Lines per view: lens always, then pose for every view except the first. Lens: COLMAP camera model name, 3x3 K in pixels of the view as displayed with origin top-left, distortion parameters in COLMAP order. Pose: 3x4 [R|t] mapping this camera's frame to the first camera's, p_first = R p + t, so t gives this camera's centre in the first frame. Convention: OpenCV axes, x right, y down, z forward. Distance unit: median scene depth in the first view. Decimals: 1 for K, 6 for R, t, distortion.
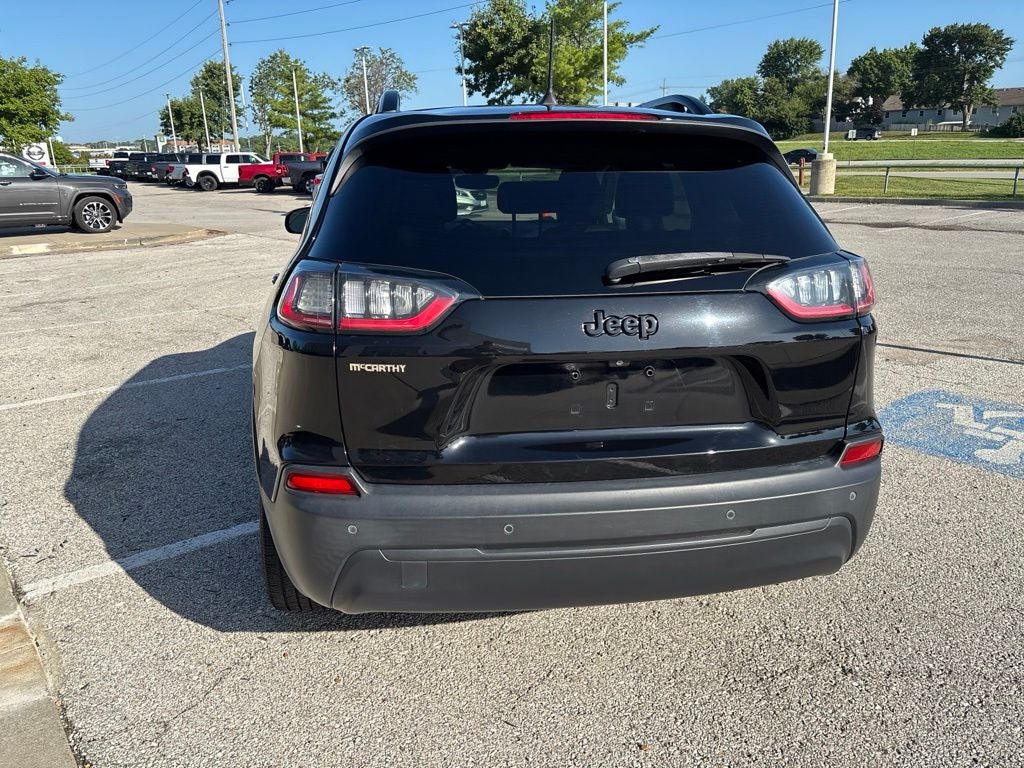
lens RADIAL K [[776.2, 0, 508.5], [0, 776.2, 378.8], [0, 0, 1]] dist [0.048831, -0.056744]
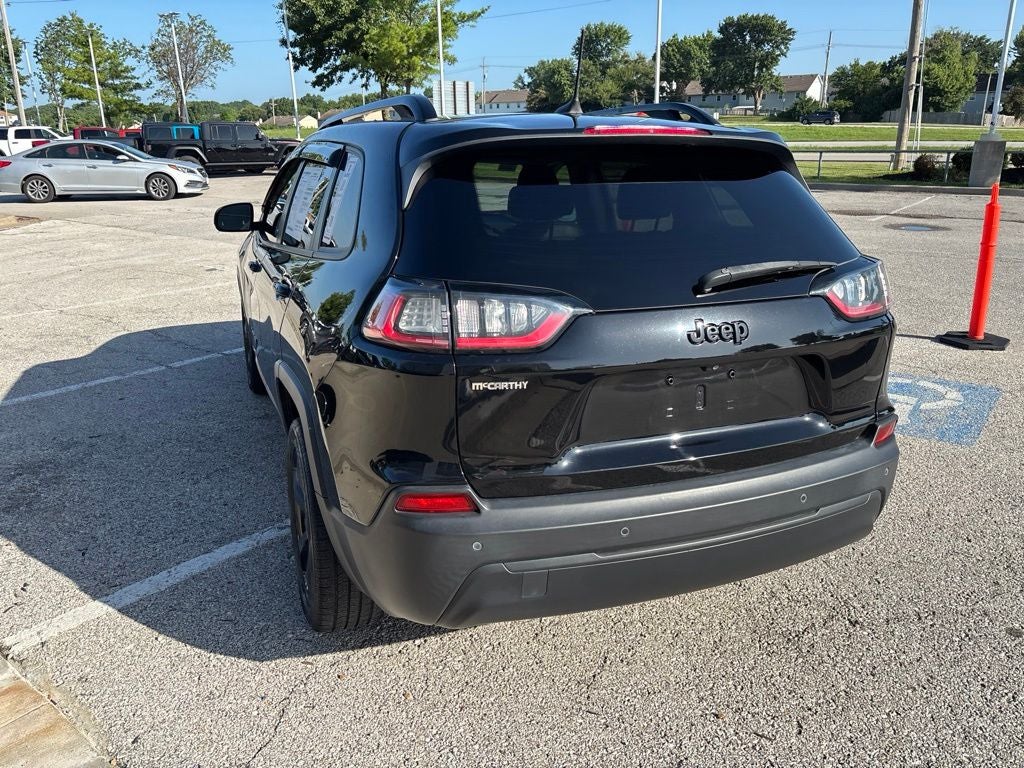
lens RADIAL K [[776.2, 0, 510.2], [0, 776.2, 381.5], [0, 0, 1]] dist [0.048831, -0.056744]
pose [[0.975476, -0.056714, 0.212673, -0.092589], [0.050388, 0.998114, 0.035057, -0.013554], [-0.214260, -0.023481, 0.976494, 0.002949]]
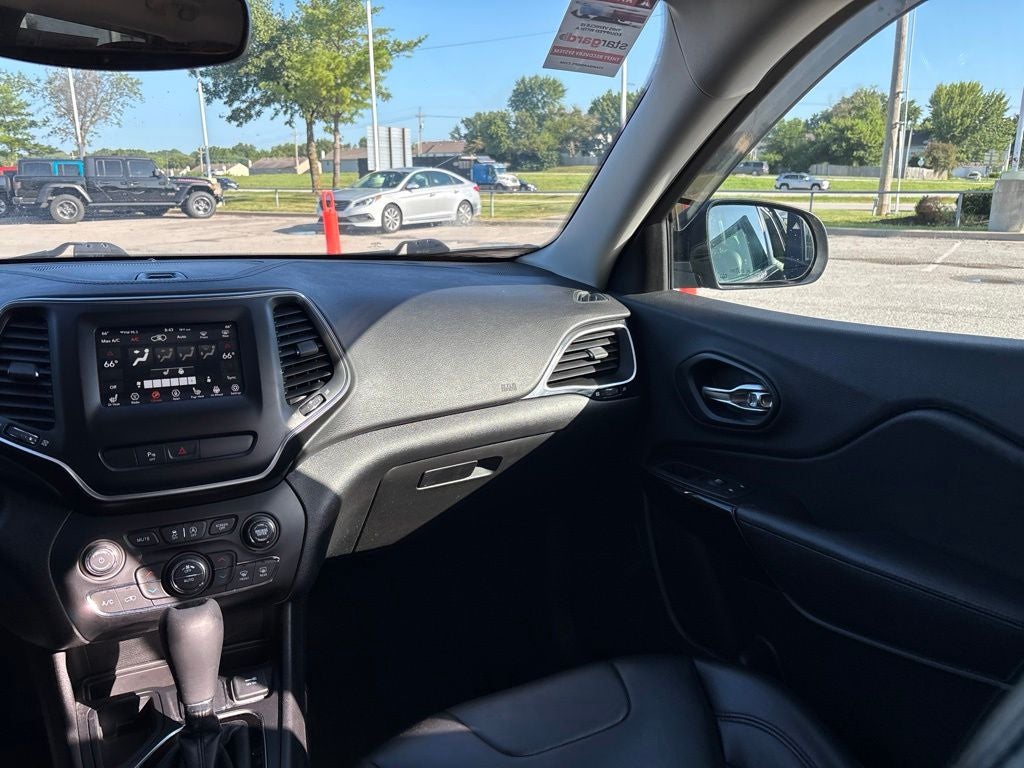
lens RADIAL K [[776.2, 0, 514.1], [0, 776.2, 378.9], [0, 0, 1]] dist [0.048831, -0.056744]
pose [[0.953358, -0.055899, 0.296619, -0.010236], [0.066204, 0.997498, -0.024803, -0.104033], [-0.294491, 0.043284, 0.954674, 0.504582]]
